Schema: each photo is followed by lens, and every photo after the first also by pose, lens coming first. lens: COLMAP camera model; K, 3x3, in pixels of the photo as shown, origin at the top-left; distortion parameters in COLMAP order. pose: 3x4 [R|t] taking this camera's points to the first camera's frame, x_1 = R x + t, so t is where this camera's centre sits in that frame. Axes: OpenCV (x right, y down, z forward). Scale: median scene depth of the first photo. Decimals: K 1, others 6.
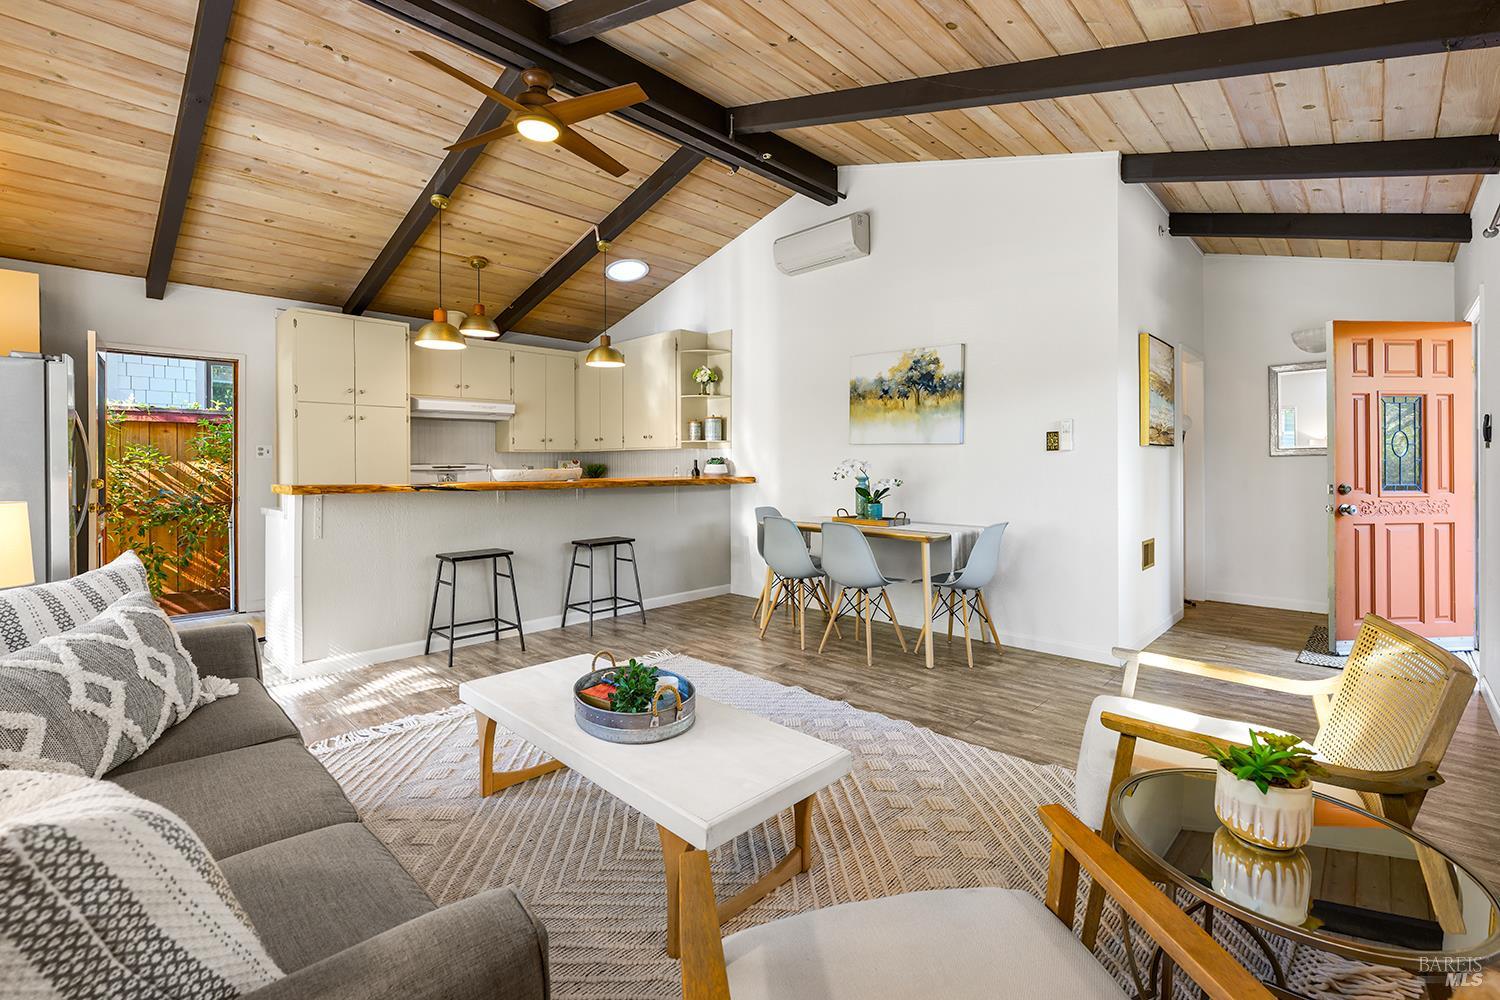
lens RADIAL K [[615.8, 0, 749.5], [0, 615.8, 467.3], [0, 0, 1]] dist [-0.004628, 0.000909]
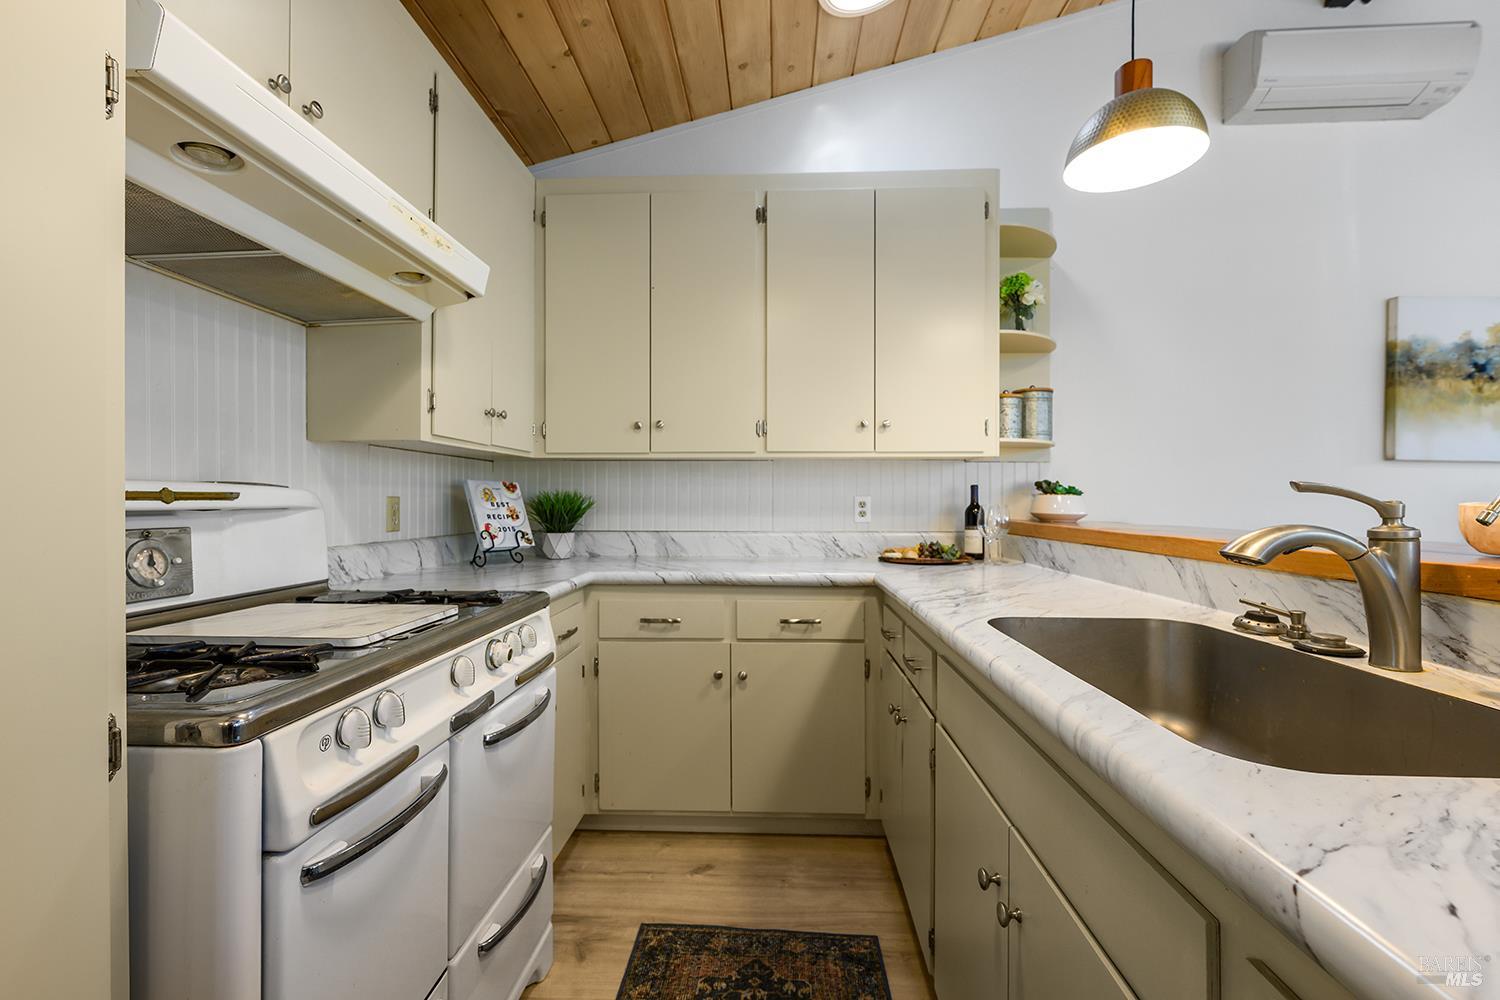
lens RADIAL K [[656.3, 0, 776.0], [0, 656.3, 505.9], [0, 0, 1]] dist [-0.000401, -0.000420]
pose [[0.754355, -0.002050, 0.656464, -0.515439], [-0.000370, 0.999994, 0.003548, 0.001290], [-0.656467, -0.002920, 0.754349, 0.763423]]
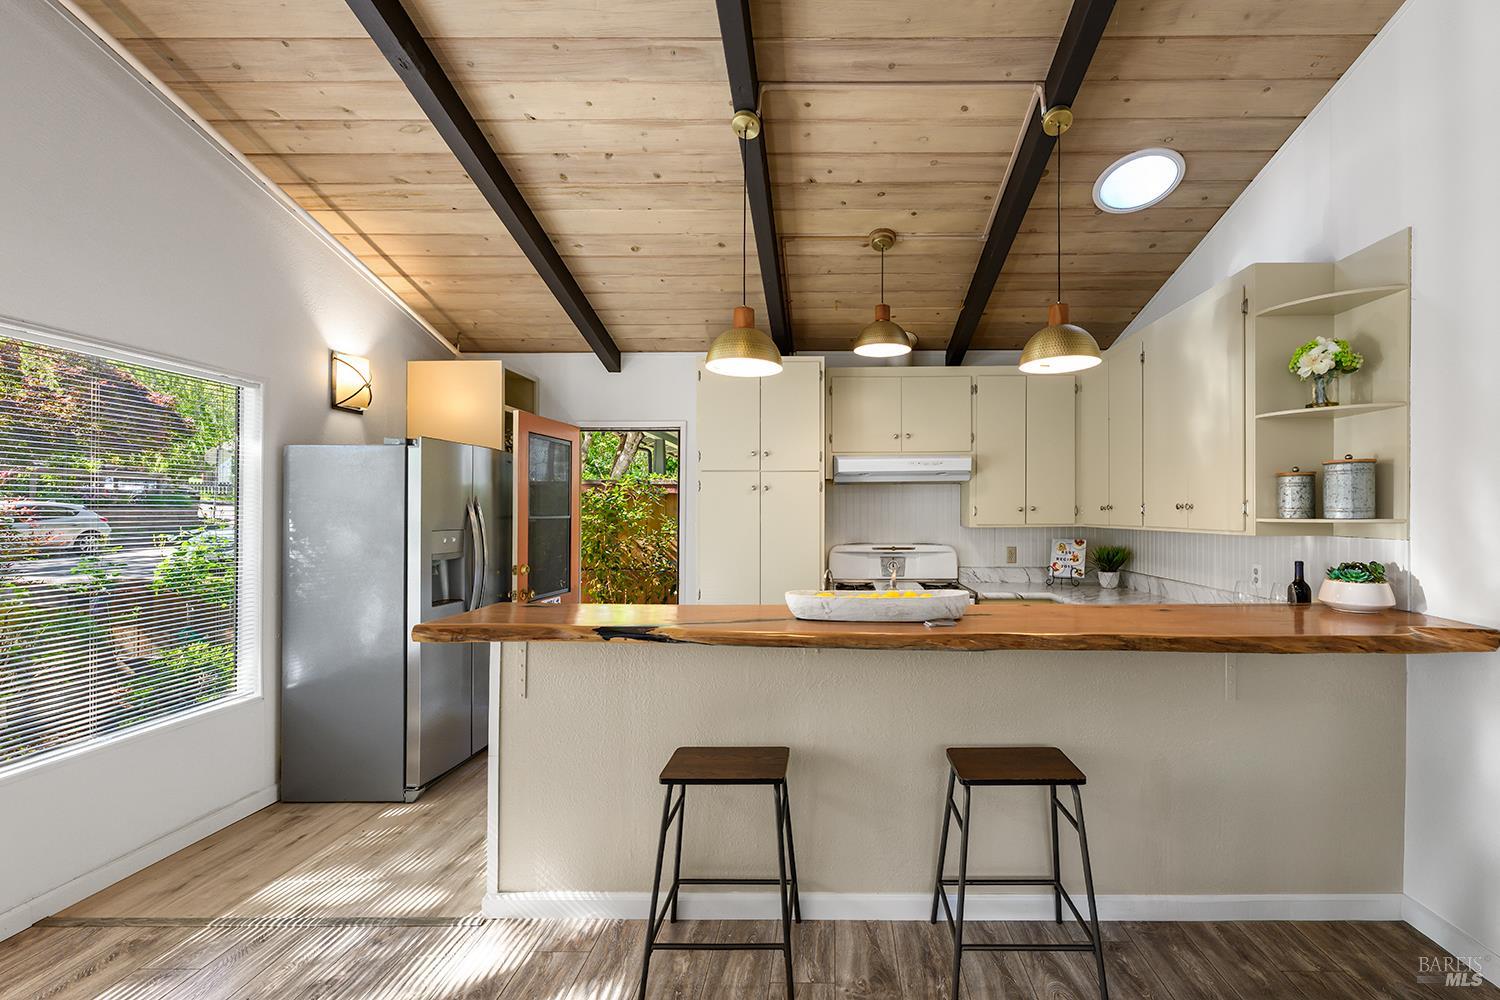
lens RADIAL K [[615.8, 0, 862.1], [0, 615.8, 511.6], [0, 0, 1]] dist [-0.004628, 0.000909]
pose [[0.717706, 0.001261, -0.696345, -0.008289], [-0.006981, 0.999961, -0.005384, -0.043739], [0.696311, 0.008725, 0.717687, 0.495158]]
